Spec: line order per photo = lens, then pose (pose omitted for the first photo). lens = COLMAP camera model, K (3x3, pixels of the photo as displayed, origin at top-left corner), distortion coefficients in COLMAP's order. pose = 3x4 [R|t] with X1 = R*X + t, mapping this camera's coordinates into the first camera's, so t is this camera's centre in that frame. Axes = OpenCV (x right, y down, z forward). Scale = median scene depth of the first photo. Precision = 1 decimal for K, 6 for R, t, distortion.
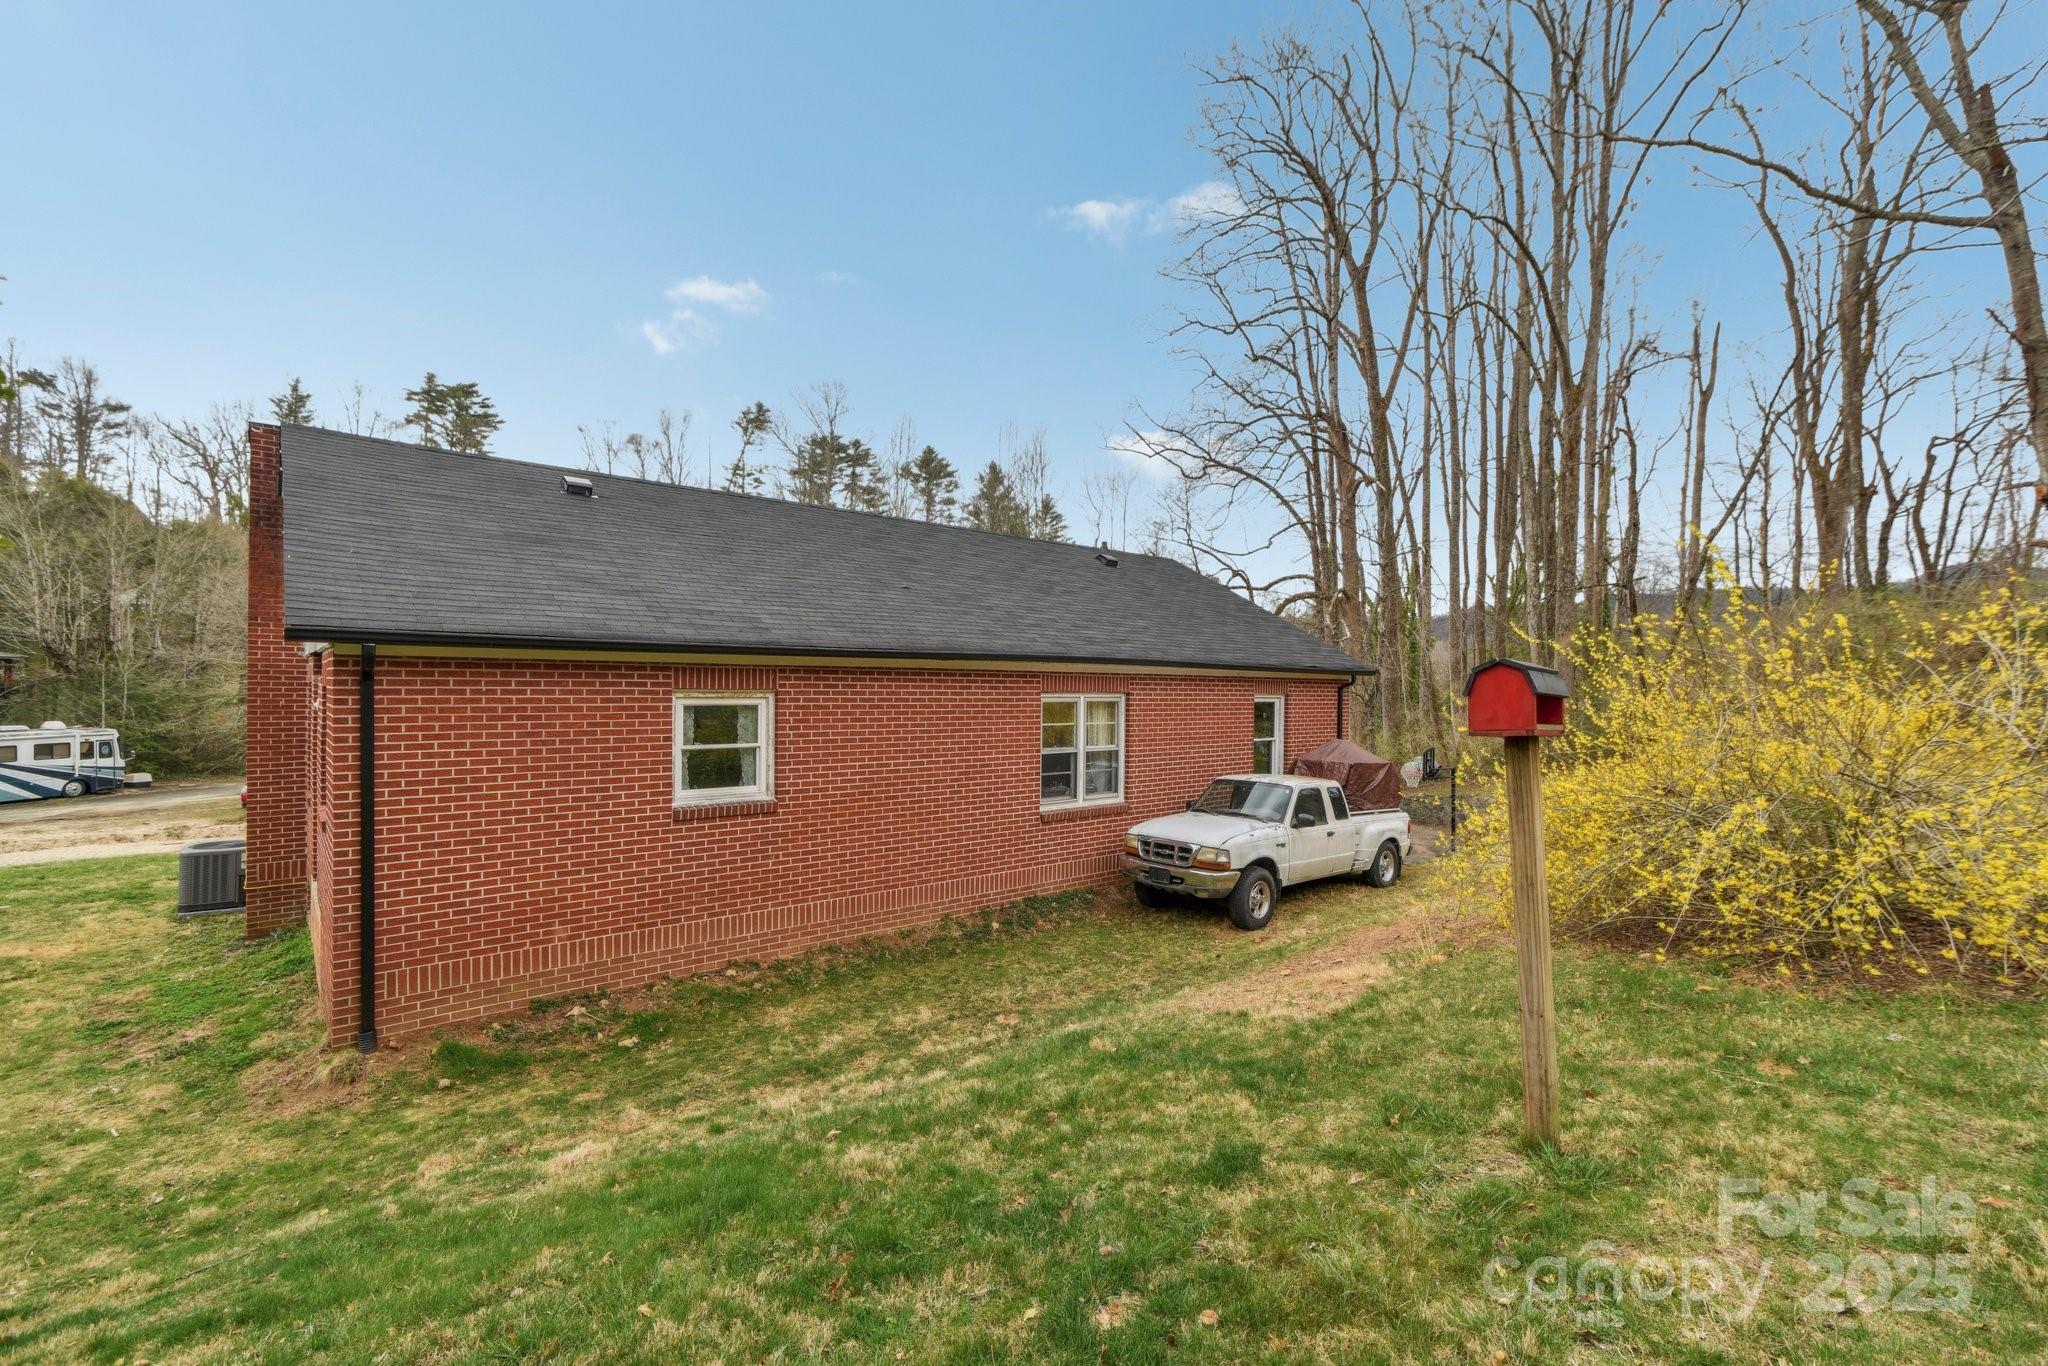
lens RADIAL K [[935.4, 0, 1030.2], [0, 935.4, 670.6], [0, 0, 1]] dist [0.001090, 0.000108]
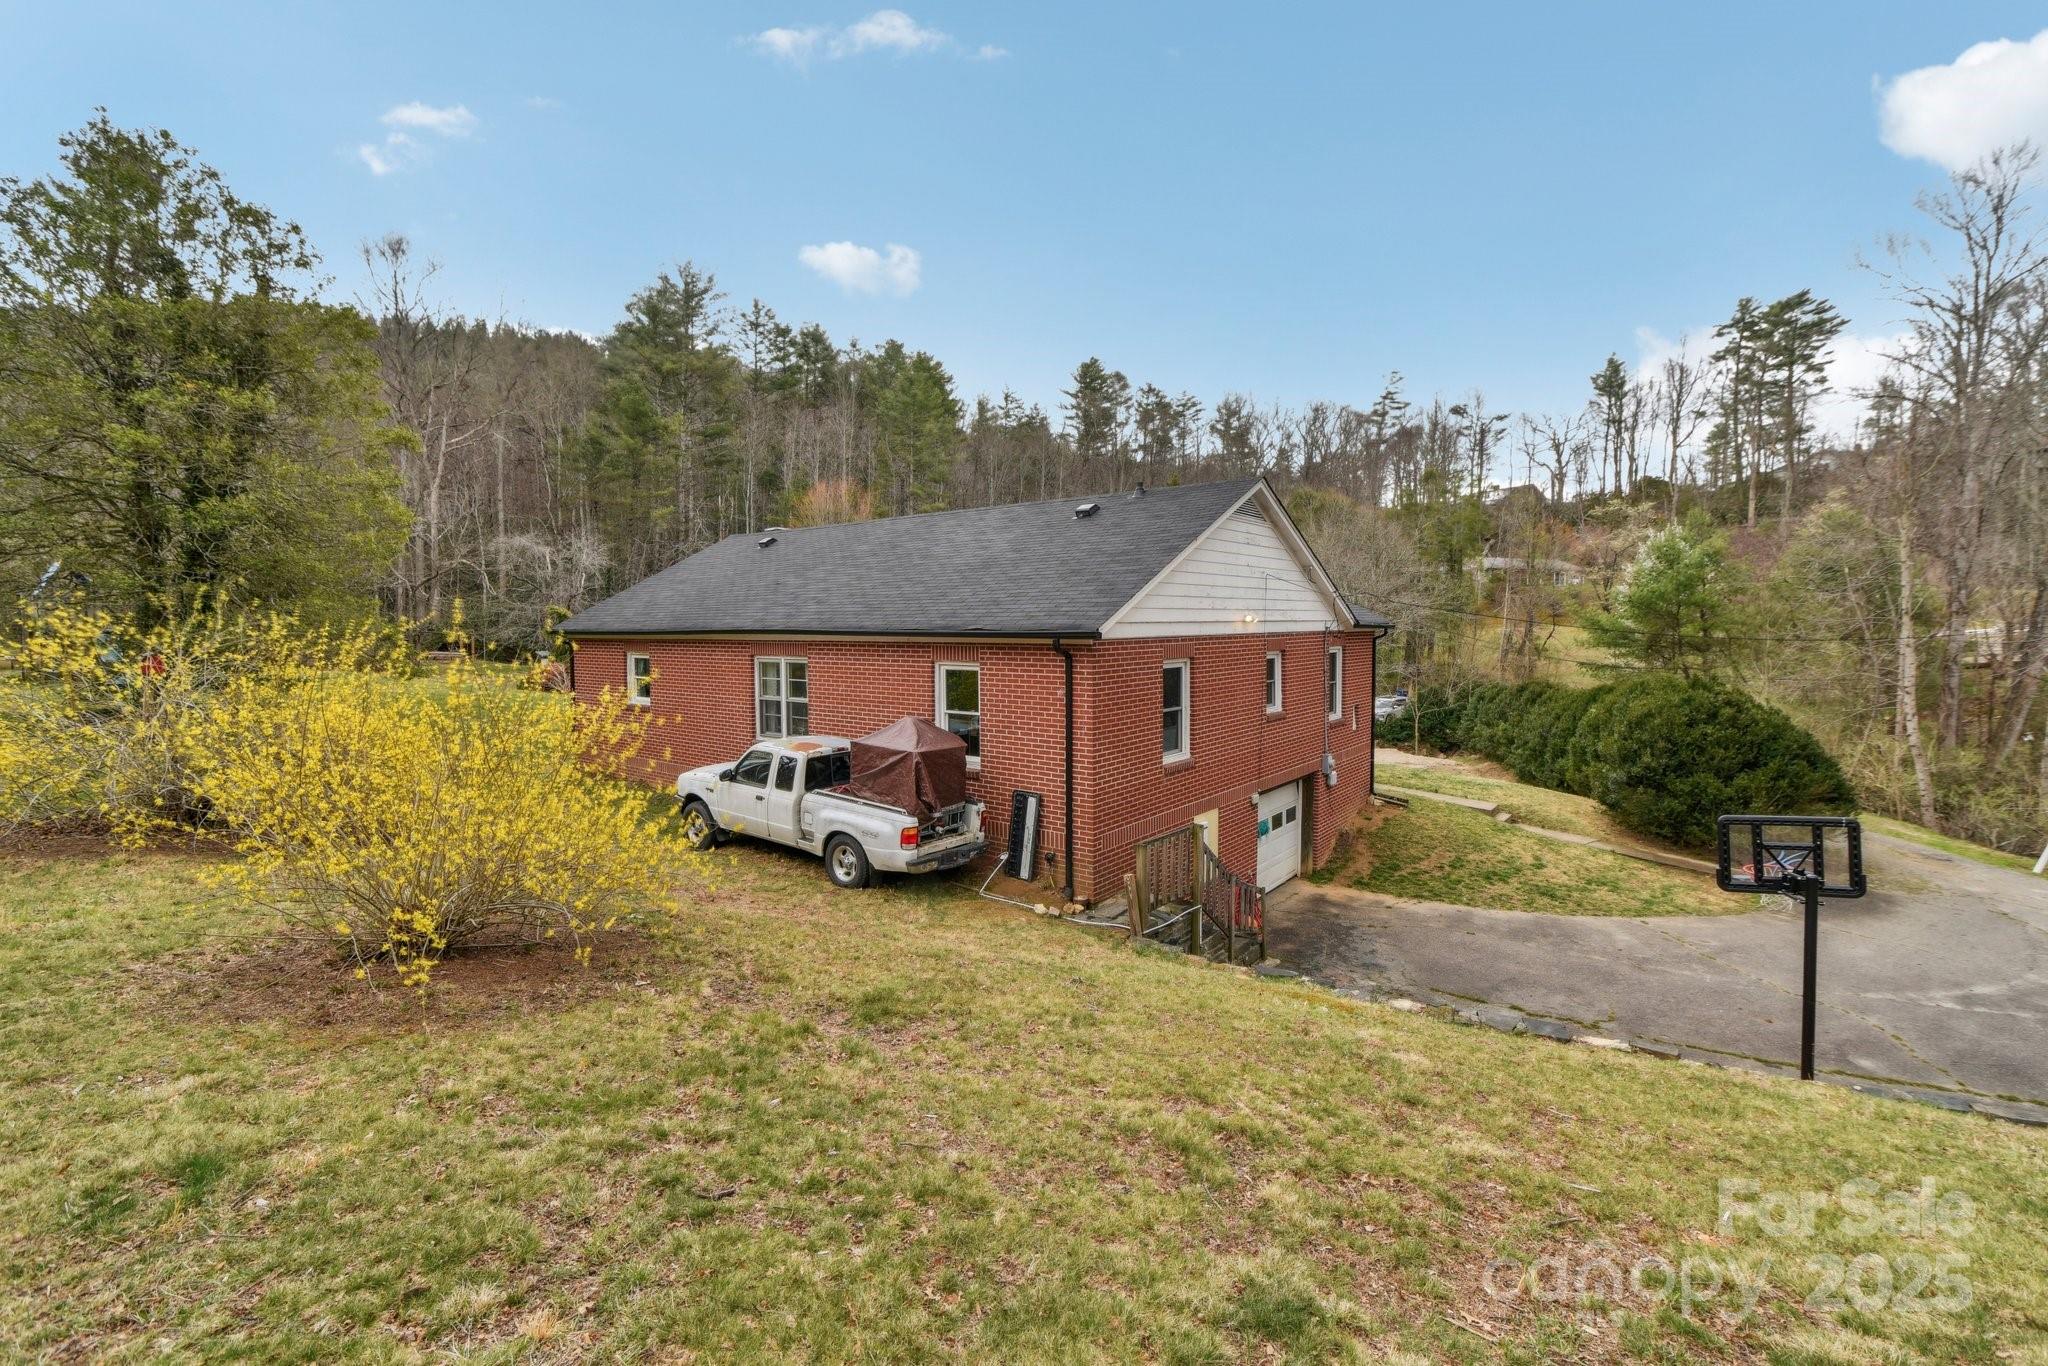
lens RADIAL K [[875.2, 0, 1007.6], [0, 875.2, 639.0], [0, 0, 1]] dist [-0.030993, 0.022104]
pose [[0.171836, 0.007752, -0.985095, 1.190534], [0.026957, 0.999558, 0.012568, -0.005710], [0.984757, -0.028715, 0.171551, 1.001282]]
